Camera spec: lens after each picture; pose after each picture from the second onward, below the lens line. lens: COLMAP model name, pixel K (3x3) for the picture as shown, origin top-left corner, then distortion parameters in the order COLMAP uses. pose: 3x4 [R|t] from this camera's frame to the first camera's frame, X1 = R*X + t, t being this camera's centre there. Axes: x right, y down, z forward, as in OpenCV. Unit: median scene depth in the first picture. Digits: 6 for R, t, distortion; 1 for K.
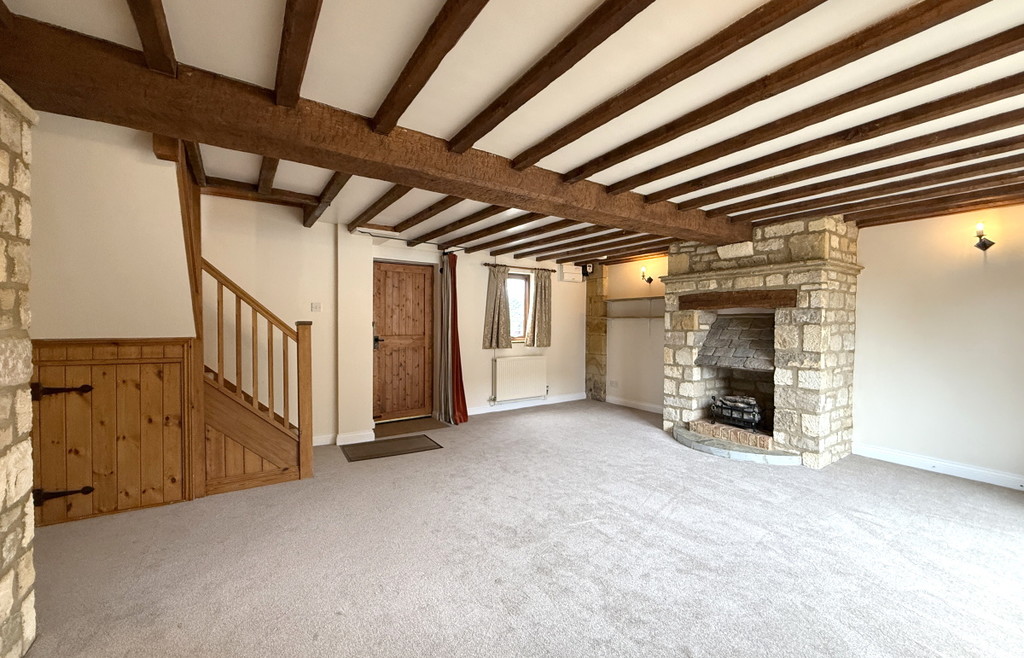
lens RADIAL K [[410.4, 0, 512.0], [0, 410.4, 329.0], [0, 0, 1]] dist [0.001426, 0.000050]
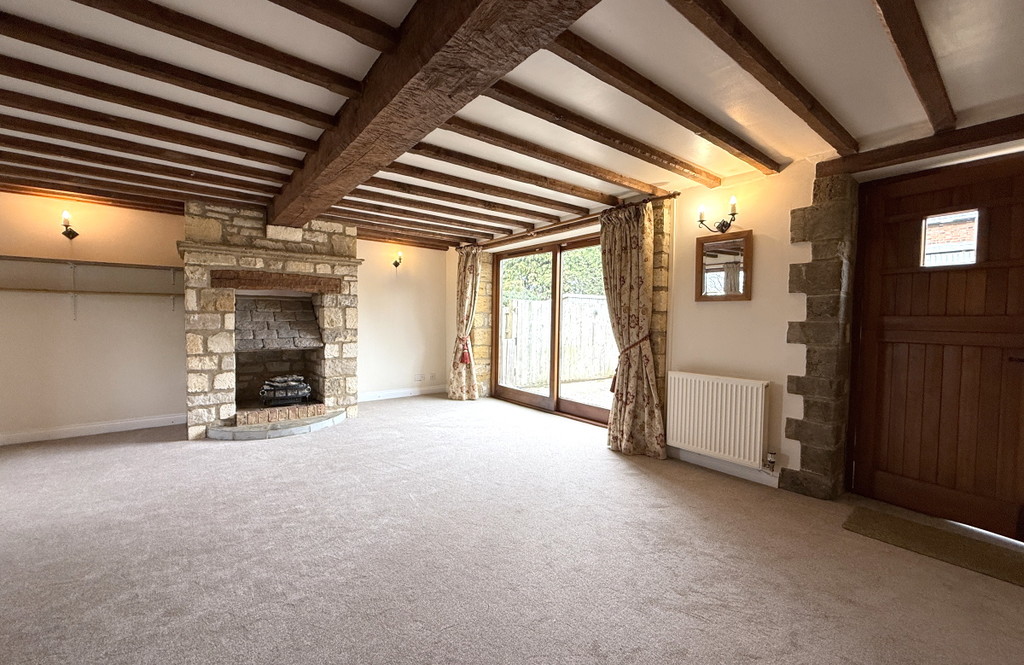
lens RADIAL K [[402.1, 0, 512.0], [0, 402.1, 332.5], [0, 0, 1]] dist [-0.002319, -0.000103]
pose [[-0.082967, -0.042381, 0.995651, -0.526128], [0.000793, 0.999092, 0.042593, 0.012670], [-0.996552, 0.004323, -0.082858, 0.547032]]
